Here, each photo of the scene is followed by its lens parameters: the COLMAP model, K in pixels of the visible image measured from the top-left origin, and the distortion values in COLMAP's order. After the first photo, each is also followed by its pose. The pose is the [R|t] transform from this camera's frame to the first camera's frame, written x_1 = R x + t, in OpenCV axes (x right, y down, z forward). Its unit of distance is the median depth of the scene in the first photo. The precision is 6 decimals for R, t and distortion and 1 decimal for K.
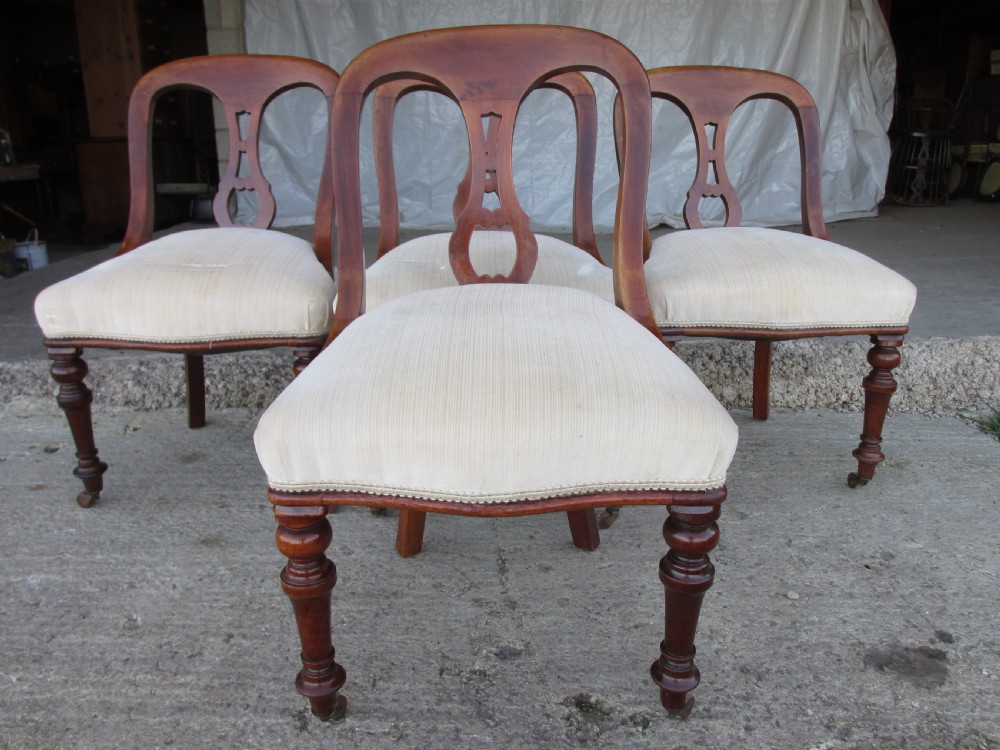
lens RADIAL K [[840.6, 0, 496.9], [0, 840.6, 374.7], [0, 0, 1]] dist [-0.050560, 0.016514]
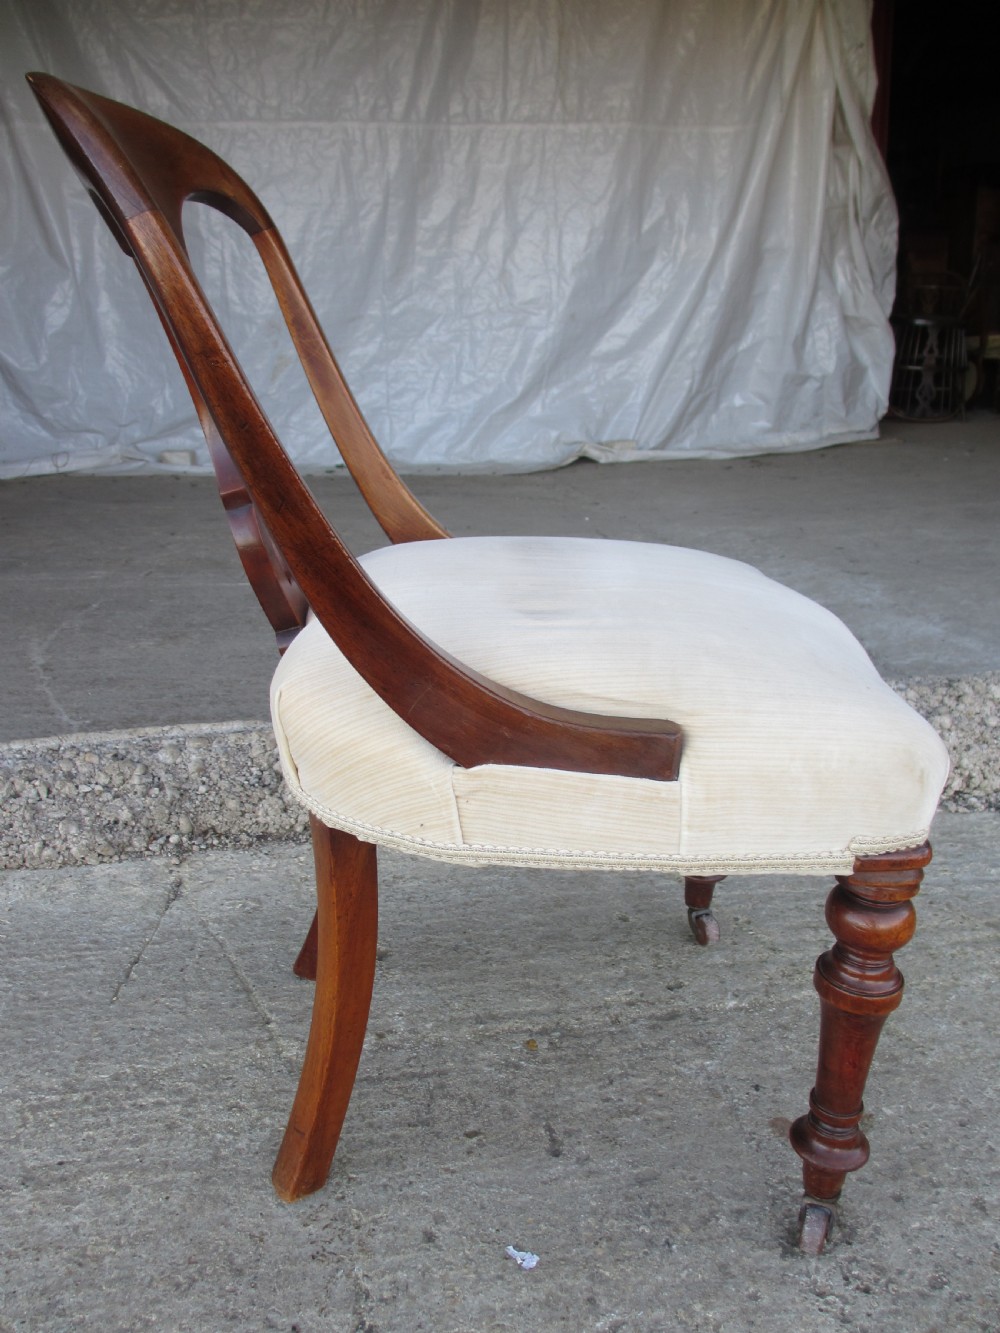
lens RADIAL K [[1120.5, 0, 497.1], [0, 1120.5, 669.0], [0, 0, 1]] dist [-0.050560, 0.016514]
pose [[0.990728, -0.049728, 0.126432, 0.004350], [0.047701, 0.998681, 0.019012, -0.028417], [-0.127210, -0.012805, 0.991793, 0.100853]]
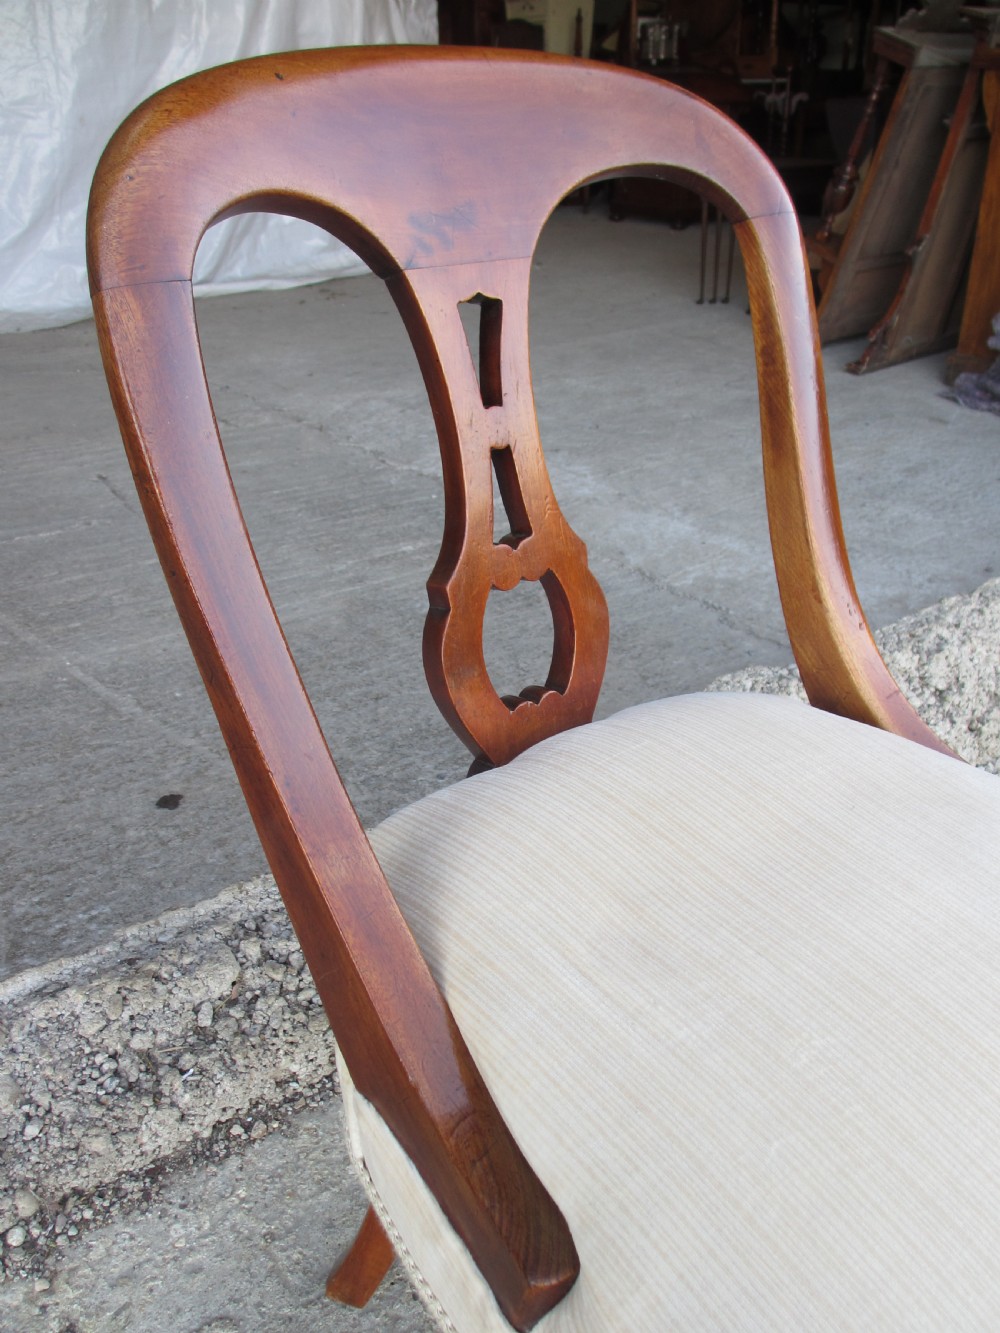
lens RADIAL K [[1120.5, 0, 492.5], [0, 1120.5, 668.1], [0, 0, 1]] dist [-0.050560, 0.016514]
pose [[0.827277, -0.259482, 0.498279, -0.037187], [0.154597, 0.957848, 0.242131, -0.085086], [-0.540104, -0.123277, 0.832521, 0.208078]]
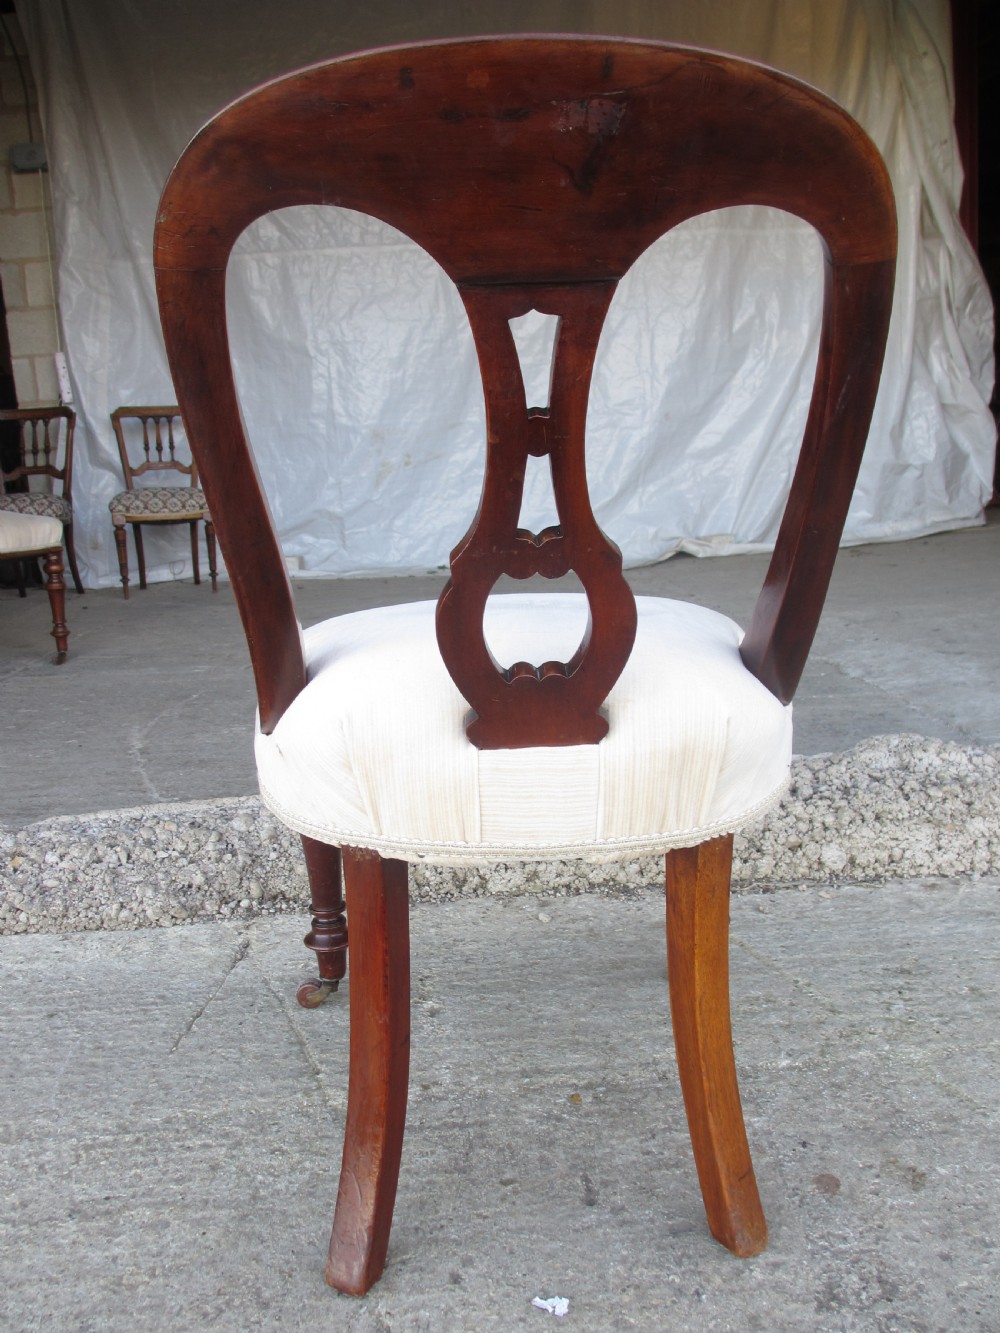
lens RADIAL K [[1120.5, 0, 494.6], [0, 1120.5, 670.9], [0, 0, 1]] dist [-0.050560, 0.016514]
pose [[0.998063, -0.056182, 0.026728, 0.015670], [0.058147, 0.995134, -0.079543, -0.018878], [-0.022129, 0.080944, 0.996473, 0.095270]]
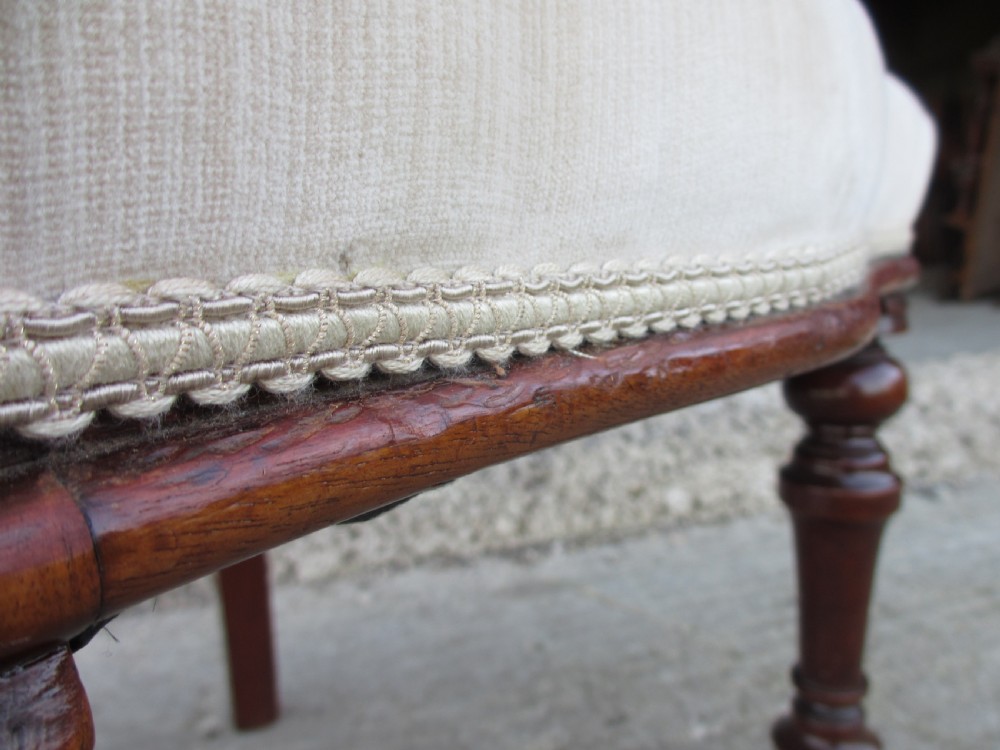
lens RADIAL K [[840.6, 0, 514.1], [0, 840.6, 376.6], [0, 0, 1]] dist [-0.050560, 0.016514]
pose [[0.963785, -0.116336, 0.239969, 0.024308], [0.154935, 0.976656, -0.148786, 0.003358], [-0.217058, 0.180577, 0.959311, 0.183343]]
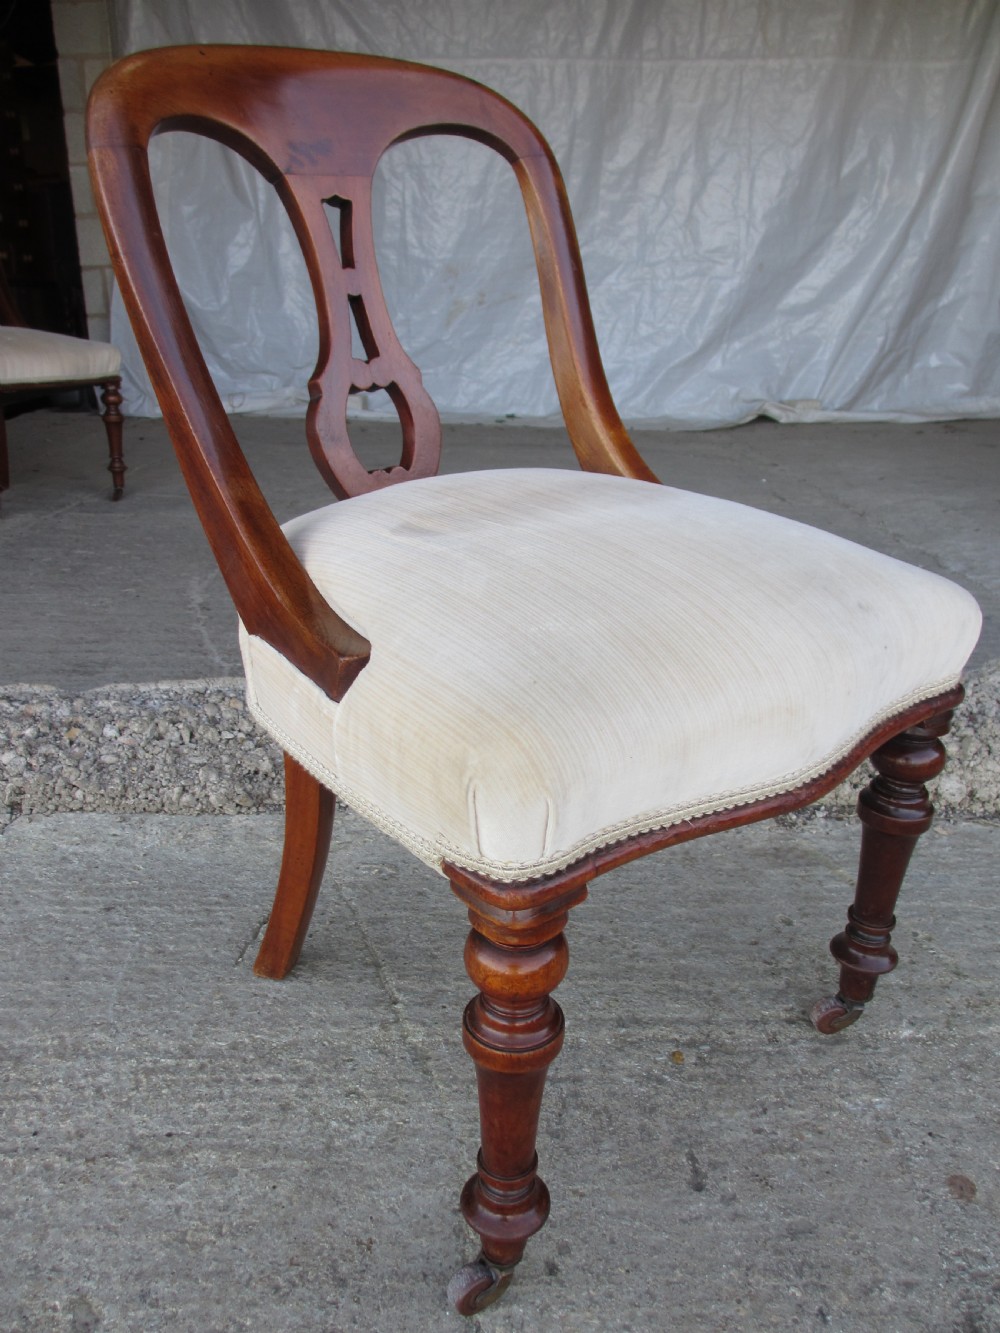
lens RADIAL K [[1120.5, 0, 496.5], [0, 1120.5, 670.4], [0, 0, 1]] dist [-0.050560, 0.016514]
pose [[0.999858, 0.008550, -0.014545, 0.005029], [-0.007713, 0.998364, 0.056659, -0.029640], [0.015005, -0.056538, 0.998288, 0.118087]]
